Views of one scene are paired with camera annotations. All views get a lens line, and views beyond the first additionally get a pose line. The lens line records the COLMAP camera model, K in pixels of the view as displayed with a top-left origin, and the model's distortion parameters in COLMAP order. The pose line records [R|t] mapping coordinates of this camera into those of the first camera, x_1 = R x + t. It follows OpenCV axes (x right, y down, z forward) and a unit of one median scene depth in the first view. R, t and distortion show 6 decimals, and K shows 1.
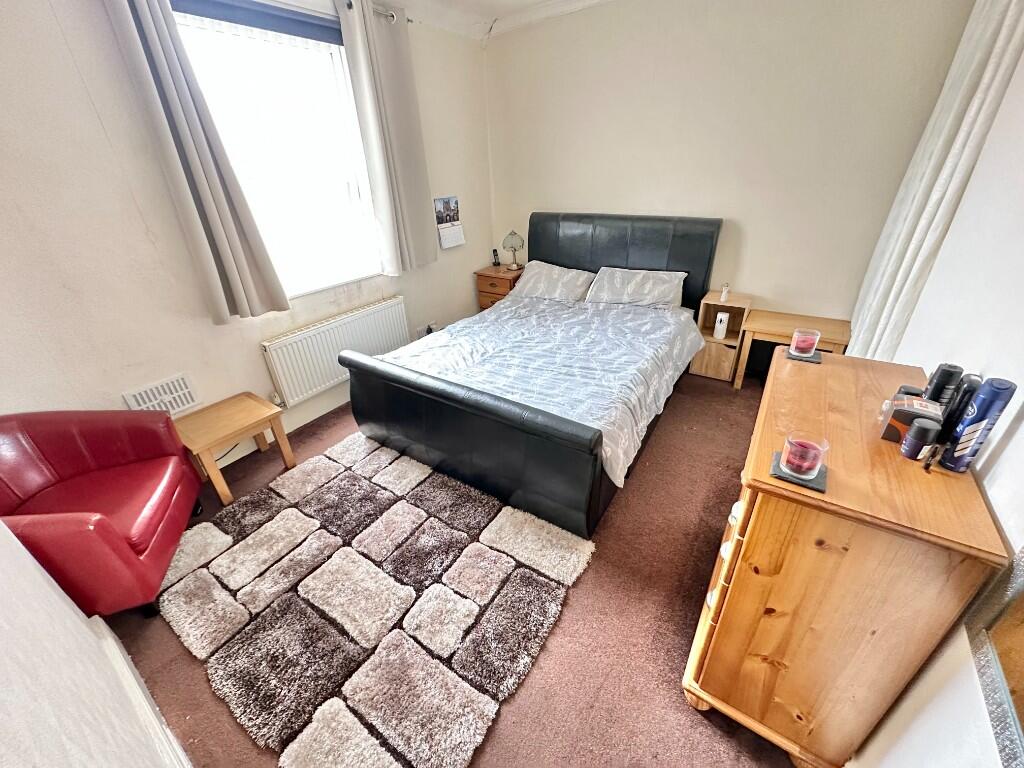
lens RADIAL K [[408.1, 0, 513.1], [0, 408.1, 380.6], [0, 0, 1]] dist [-0.002434, 0.000020]
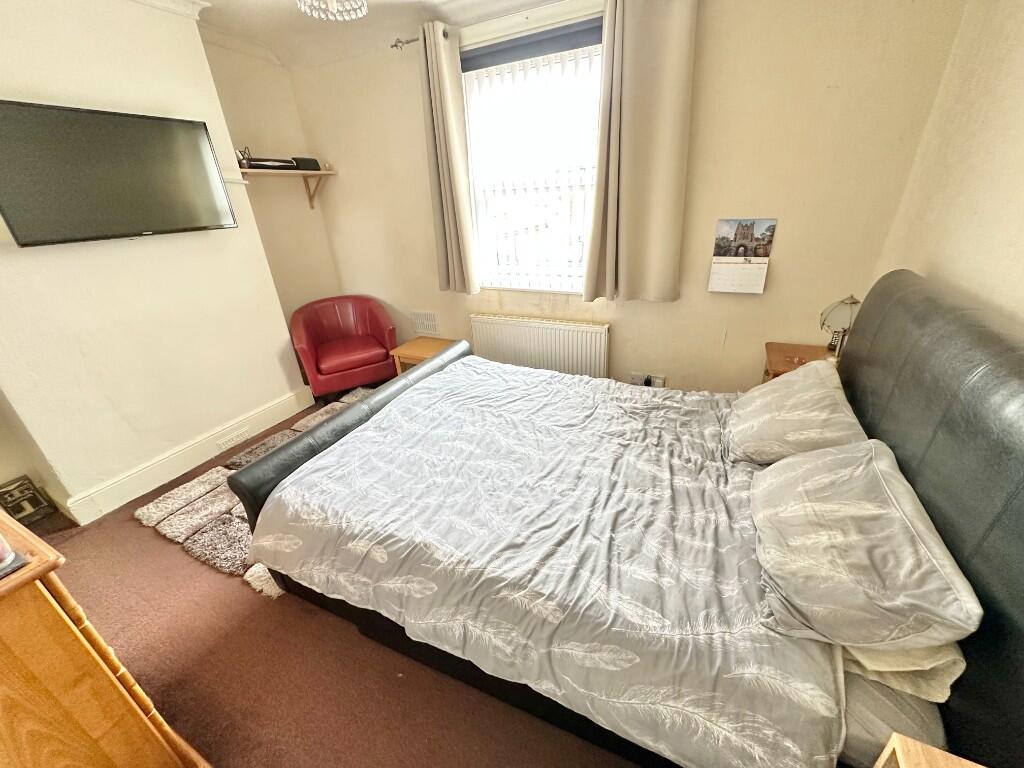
lens RADIAL K [[408.1, 0, 515.0], [0, 408.1, 382.9], [0, 0, 1]] dist [-0.002434, 0.000020]
pose [[0.136246, 0.452481, -0.881305, 0.527441], [-0.423076, 0.830973, 0.361235, -0.347533], [0.895792, 0.323642, 0.304650, 0.624775]]
